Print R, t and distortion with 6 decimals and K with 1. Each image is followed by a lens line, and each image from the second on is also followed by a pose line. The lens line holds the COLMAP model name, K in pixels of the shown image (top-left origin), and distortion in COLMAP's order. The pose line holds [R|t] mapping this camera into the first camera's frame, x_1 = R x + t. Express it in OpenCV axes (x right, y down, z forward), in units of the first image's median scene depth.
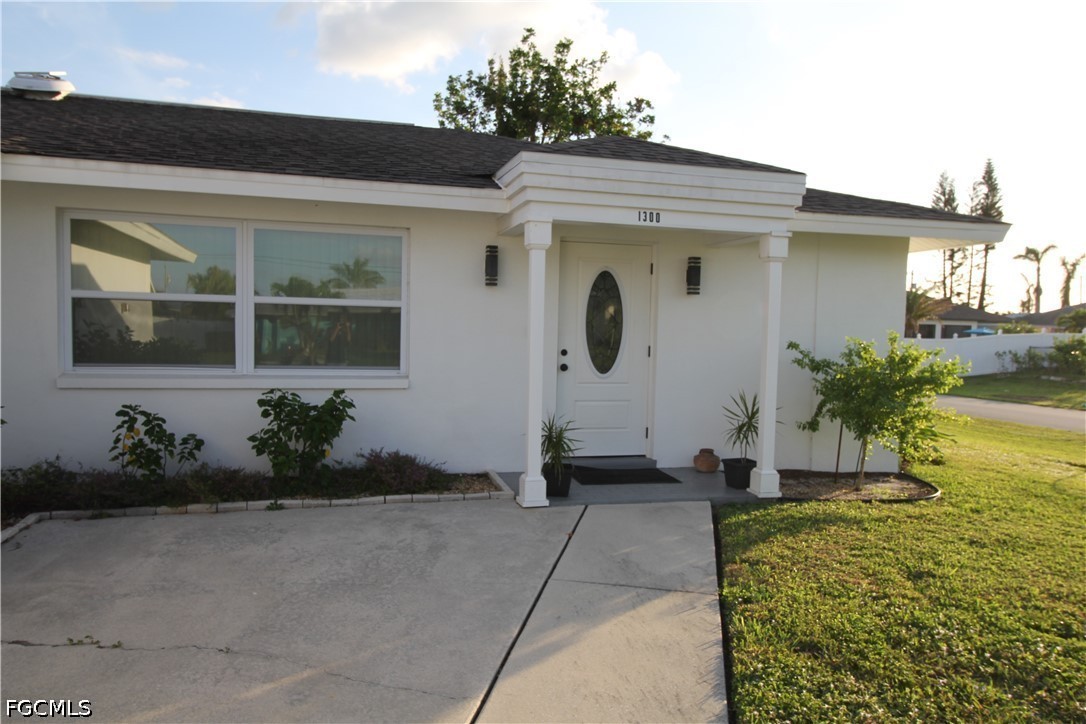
lens RADIAL K [[774.1, 0, 546.2], [0, 774.1, 368.8], [0, 0, 1]] dist [0.009995, -0.004280]
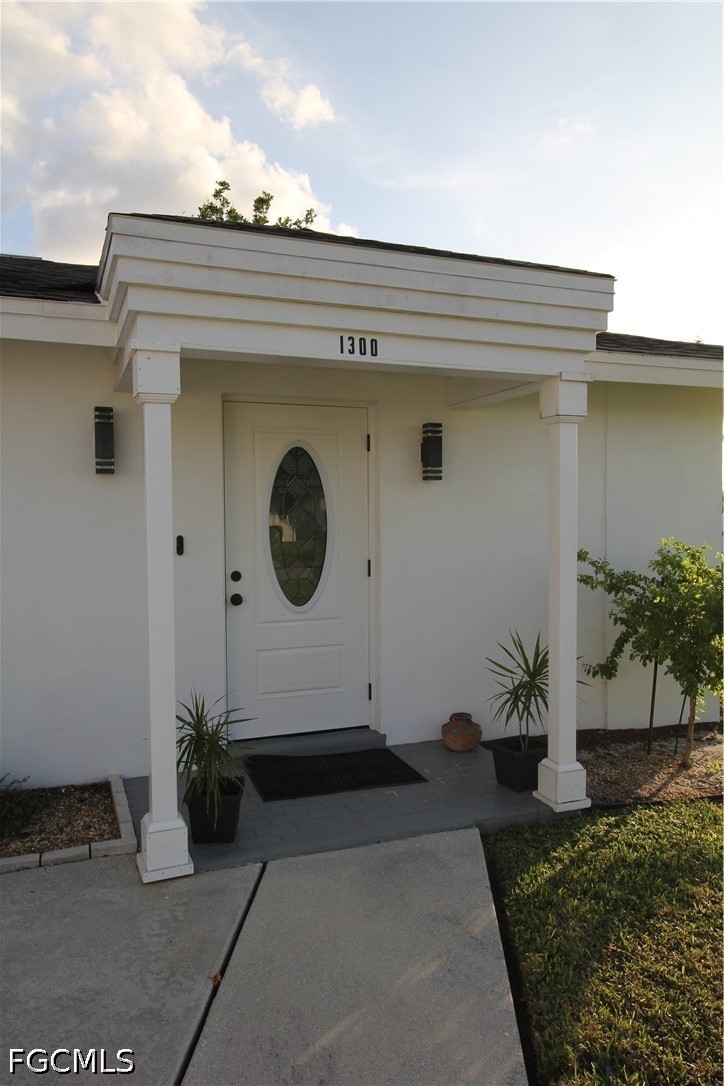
lens RADIAL K [[774.1, 0, 347.8], [0, 774.1, 544.5], [0, 0, 1]] dist [0.009995, -0.004280]
pose [[0.994532, -0.032444, 0.099266, 0.056828], [0.034330, 0.999260, -0.017349, -0.035853], [-0.098629, 0.020662, 0.994910, 0.390582]]
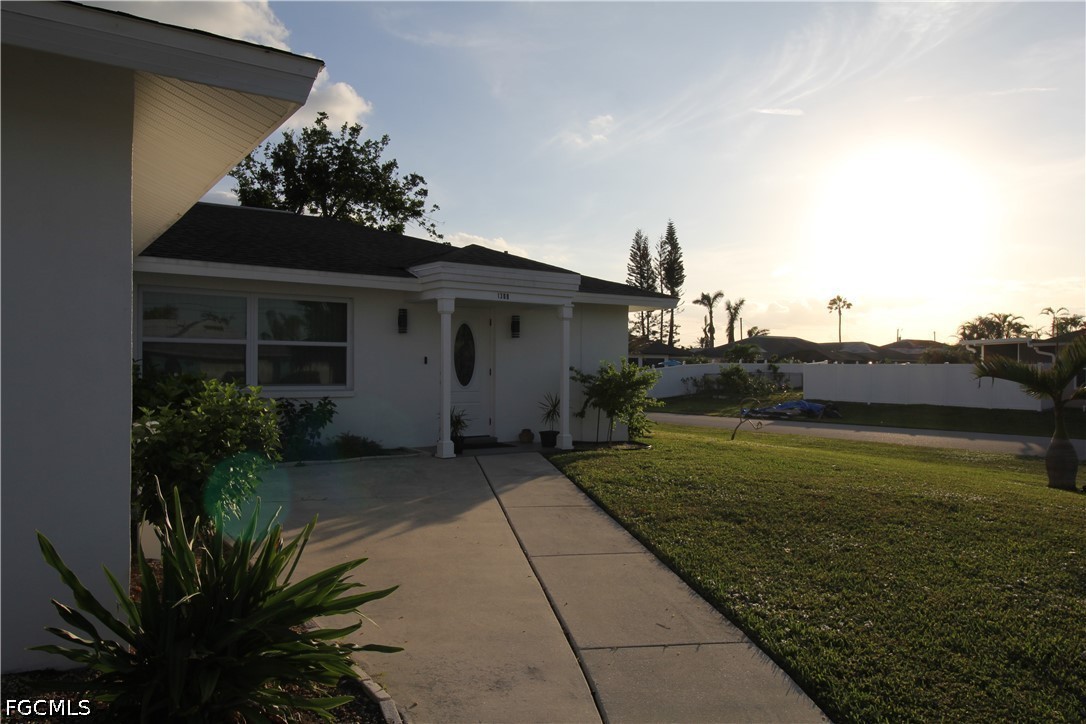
lens RADIAL K [[772.4, 0, 544.4], [0, 772.4, 365.7], [0, 0, 1]] dist [0.009358, -0.001490]
pose [[0.940594, -0.016714, 0.339121, -0.357595], [0.034693, 0.998291, -0.047021, 0.051069], [-0.337755, 0.055993, 0.939567, -0.663822]]
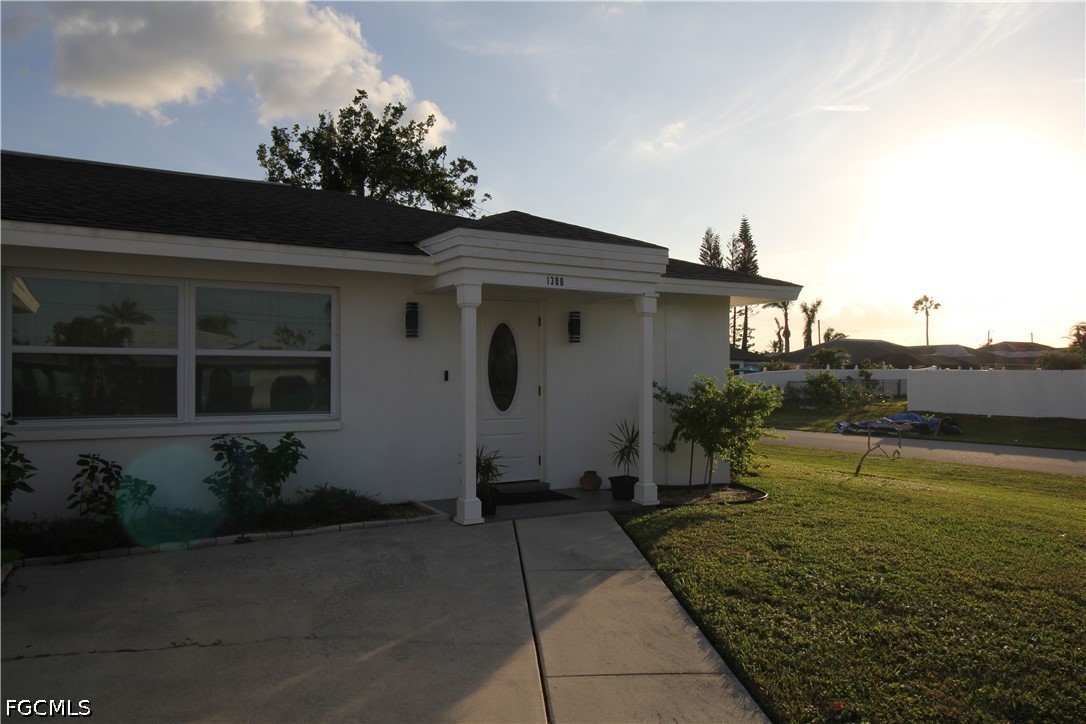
lens RADIAL K [[772.4, 0, 544.4], [0, 772.4, 365.7], [0, 0, 1]] dist [0.009358, -0.001490]
pose [[0.965484, -0.019122, 0.259760, -0.185954], [0.035068, 0.997764, -0.056891, 0.007203], [-0.258091, 0.064037, 0.963996, -0.157446]]
